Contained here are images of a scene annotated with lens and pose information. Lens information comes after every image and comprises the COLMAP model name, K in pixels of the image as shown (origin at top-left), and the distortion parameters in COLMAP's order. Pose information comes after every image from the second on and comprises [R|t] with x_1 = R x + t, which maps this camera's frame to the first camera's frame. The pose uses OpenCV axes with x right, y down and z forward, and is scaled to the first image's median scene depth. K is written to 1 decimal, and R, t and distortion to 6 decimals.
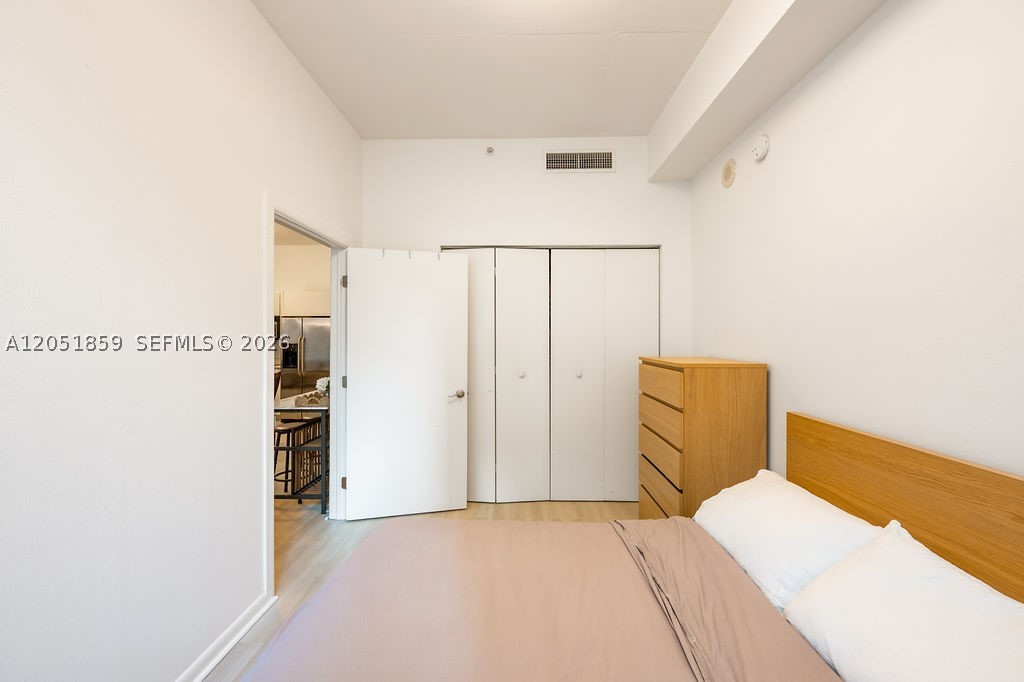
lens RADIAL K [[406.8, 0, 511.4], [0, 406.8, 337.2], [0, 0, 1]] dist [-0.012250, 0.009165]
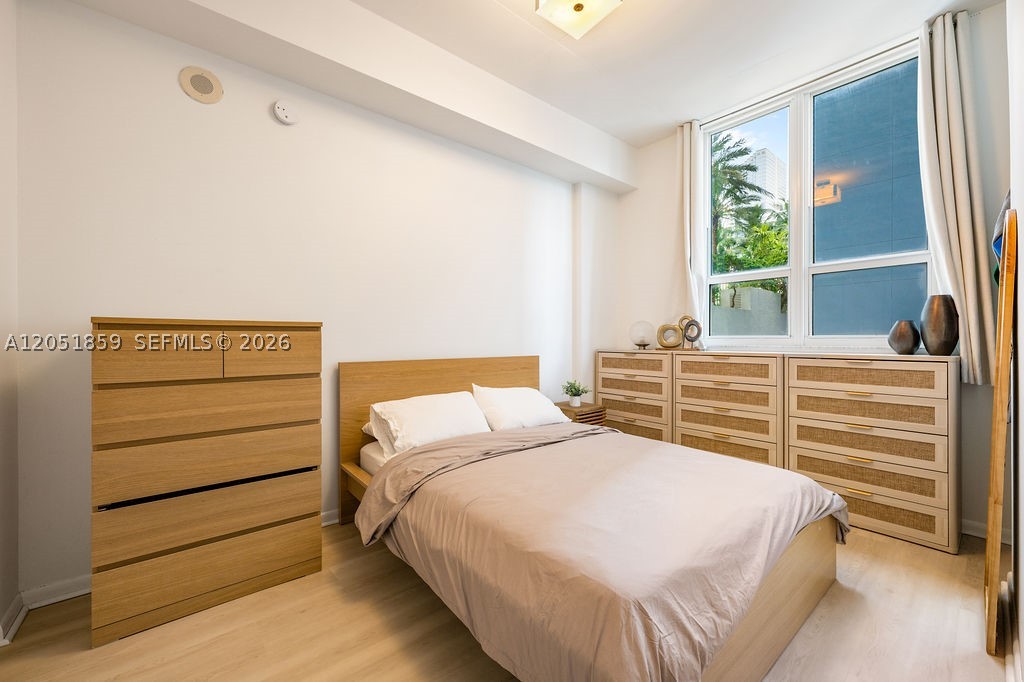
lens RADIAL K [[406.9, 0, 512.0], [0, 406.9, 341.0], [0, 0, 1]] dist [-0.000355, 0.000020]
pose [[-0.654692, -0.002916, 0.755890, -0.181922], [-0.001089, 0.999995, 0.002915, 0.036025], [-0.755895, 0.001085, -0.654692, 0.436656]]
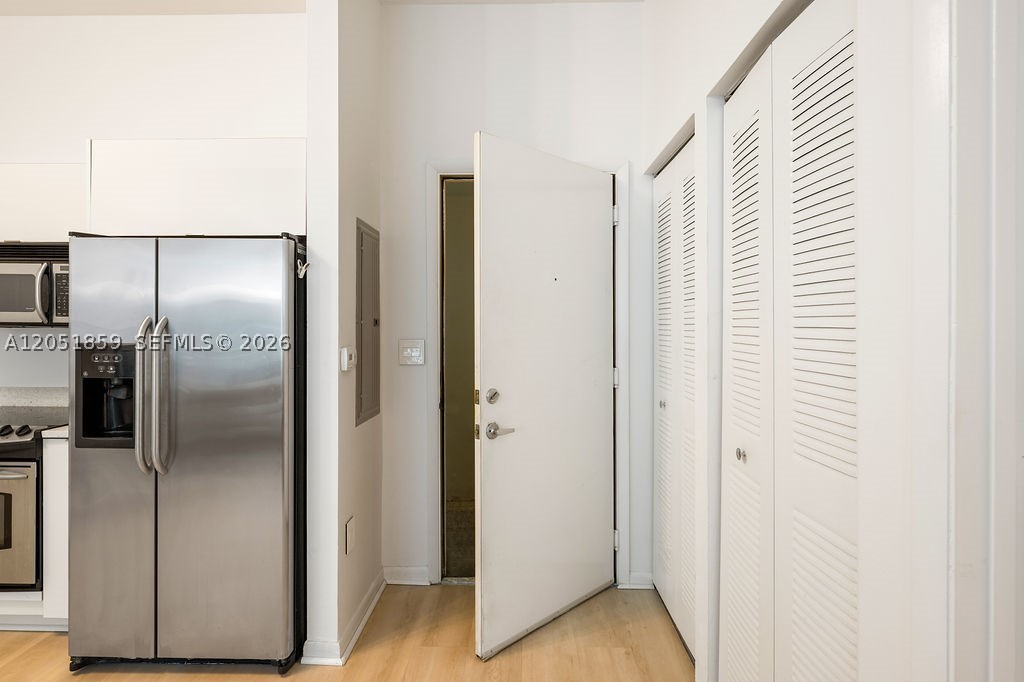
lens RADIAL K [[532.3, 0, 511.7], [0, 532.3, 324.5], [0, 0, 1]] dist [-0.000567, -0.000254]
pose [[0.999986, 0.003634, -0.003893, -0.305242], [-0.003614, 0.999981, 0.005091, 0.001178], [0.003911, -0.005076, 0.999979, 0.688655]]
